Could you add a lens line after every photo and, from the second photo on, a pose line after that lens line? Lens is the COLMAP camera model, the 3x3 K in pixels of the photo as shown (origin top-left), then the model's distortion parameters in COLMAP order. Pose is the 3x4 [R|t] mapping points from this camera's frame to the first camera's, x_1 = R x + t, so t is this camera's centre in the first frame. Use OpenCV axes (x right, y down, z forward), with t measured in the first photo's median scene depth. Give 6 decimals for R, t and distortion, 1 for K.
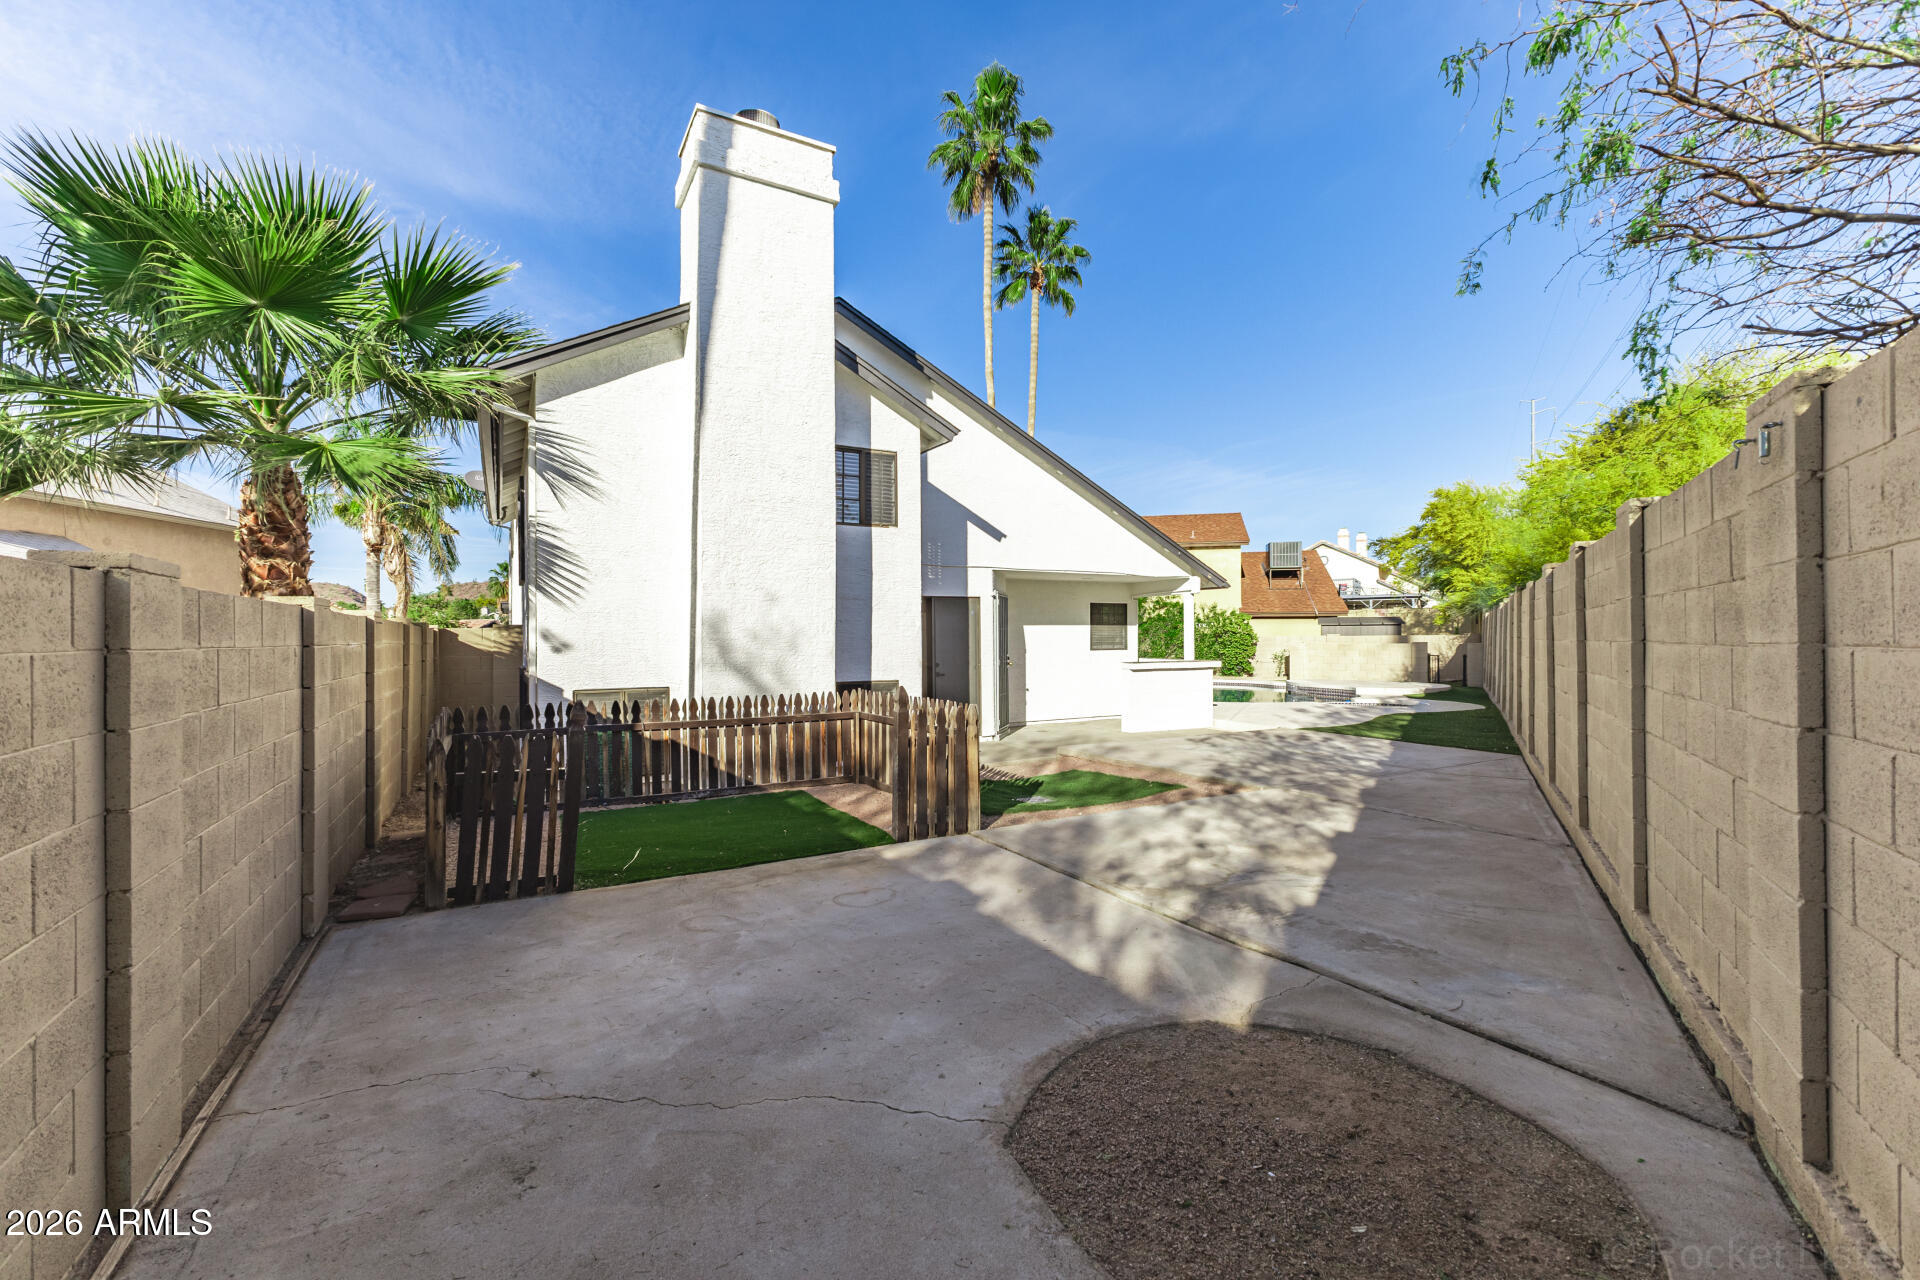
lens RADIAL K [[819.9, 0, 958.7], [0, 819.9, 684.1], [0, 0, 1]] dist [0.019415, -0.000004]
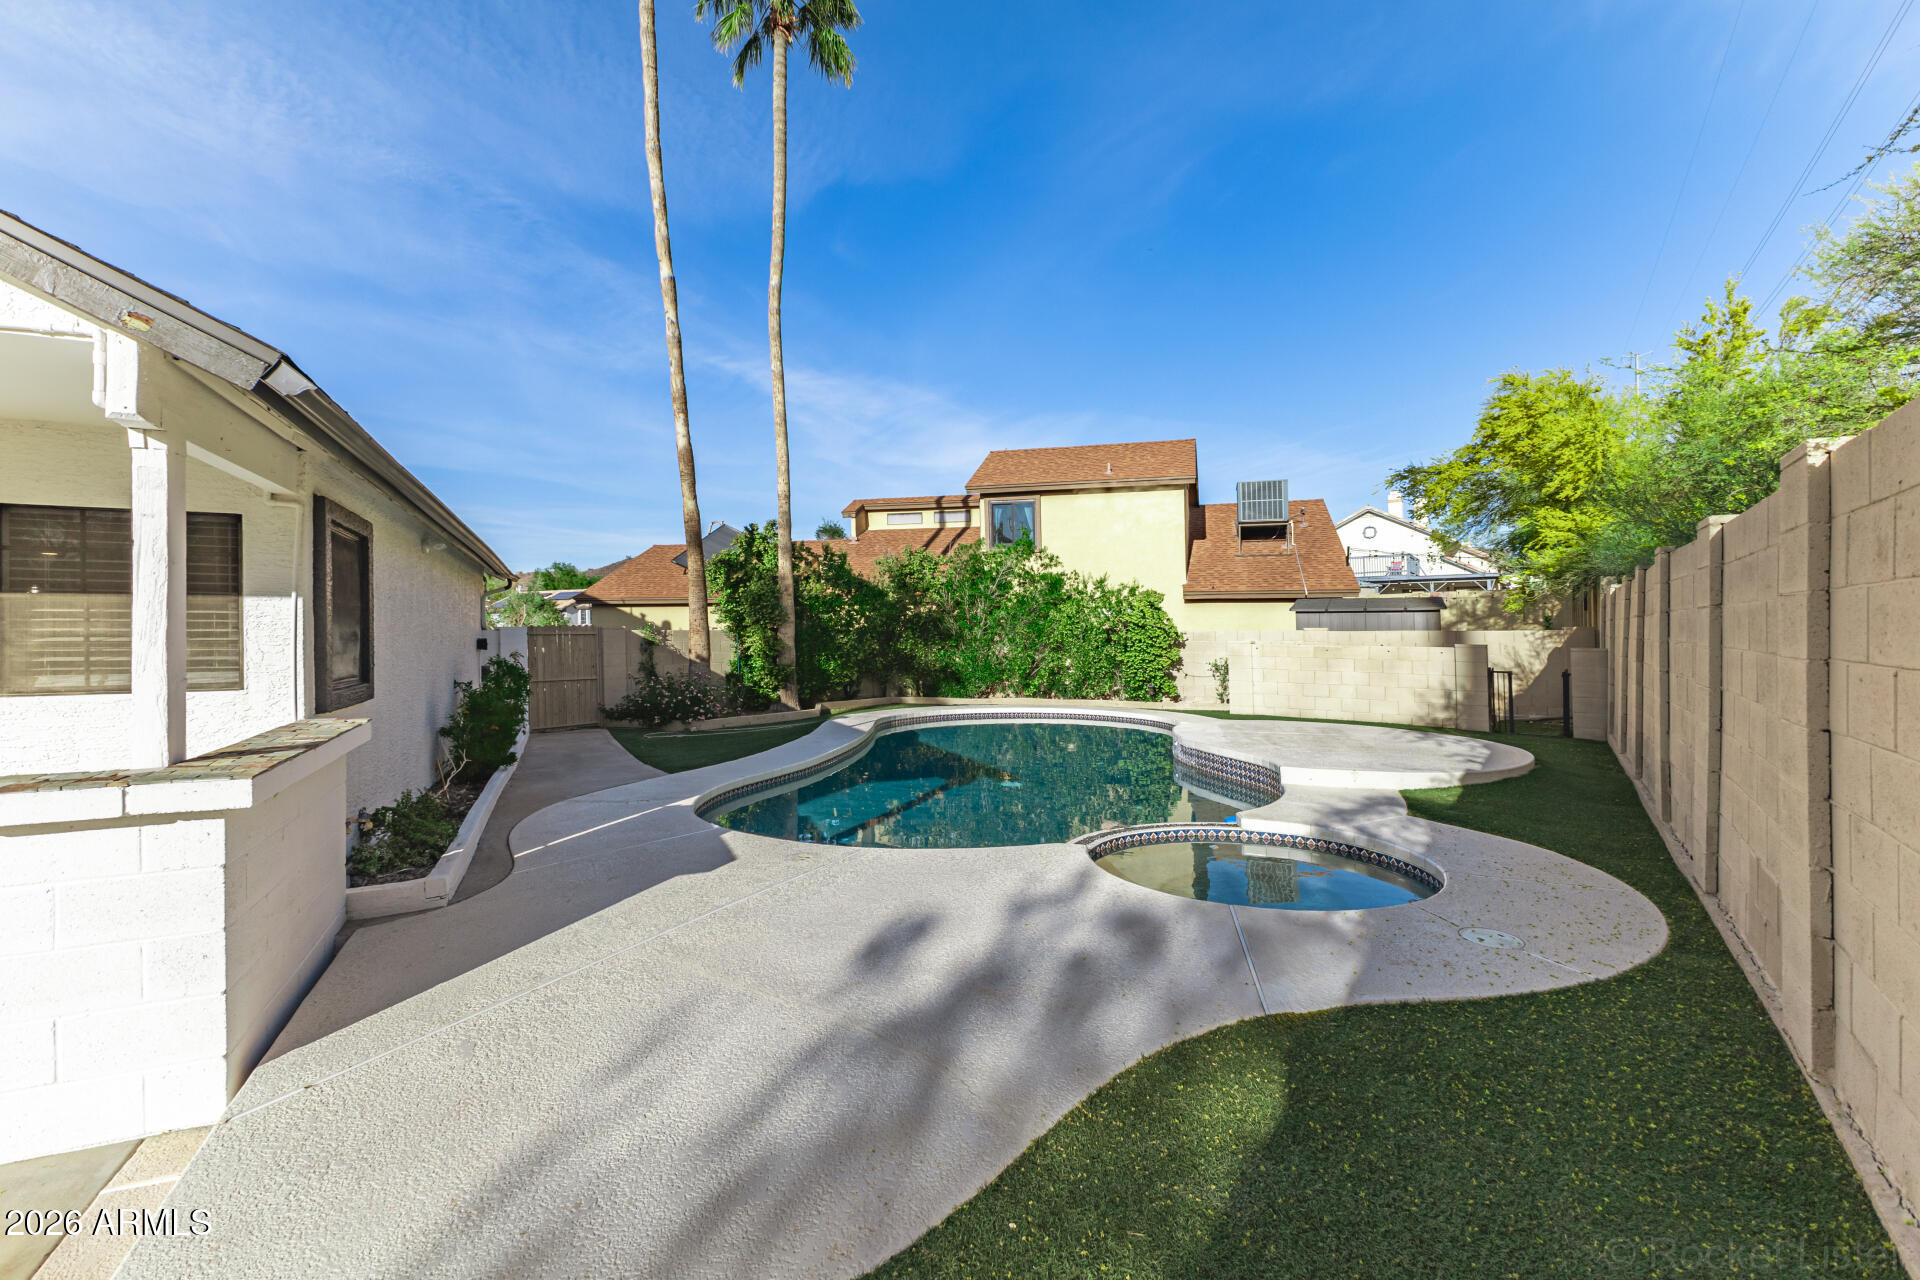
lens RADIAL K [[851.4, 0, 960.0], [0, 851.4, 640.0], [0, 0, 1]] dist [0.024543, 0.000022]
pose [[0.998189, 0.002942, -0.060089, 0.253455], [-0.005531, 0.999061, -0.042970, -0.026881], [0.059906, 0.043224, 0.997268, 0.416723]]
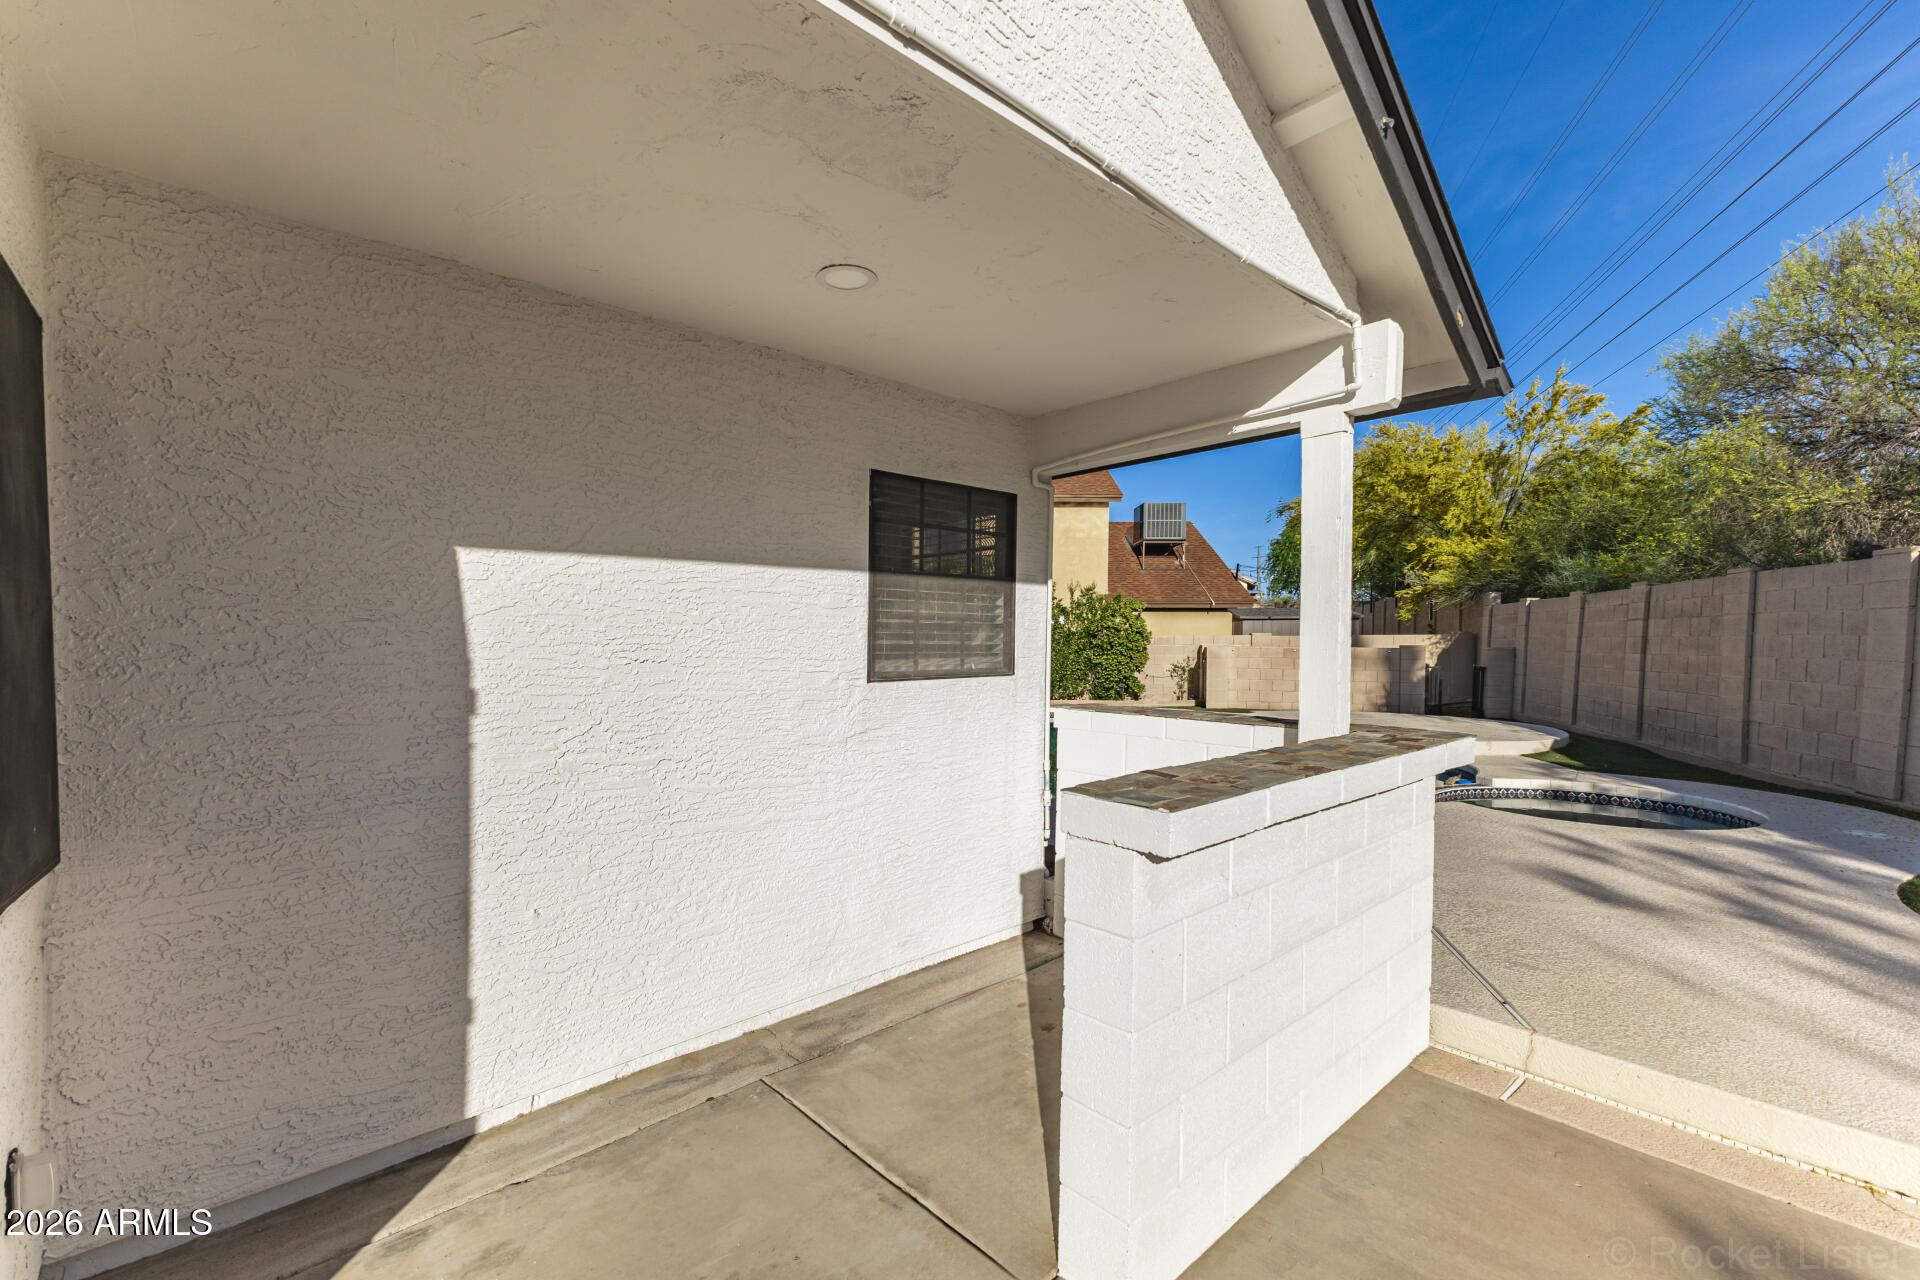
lens RADIAL K [[834.7, 0, 960.0], [0, 834.7, 640.0], [0, 0, 1]] dist [0.020498, -0.000160]
pose [[0.972306, 0.002532, 0.233699, 0.072390], [0.010438, 0.998473, -0.054246, -0.022355], [-0.233479, 0.055183, 0.970795, 0.426798]]
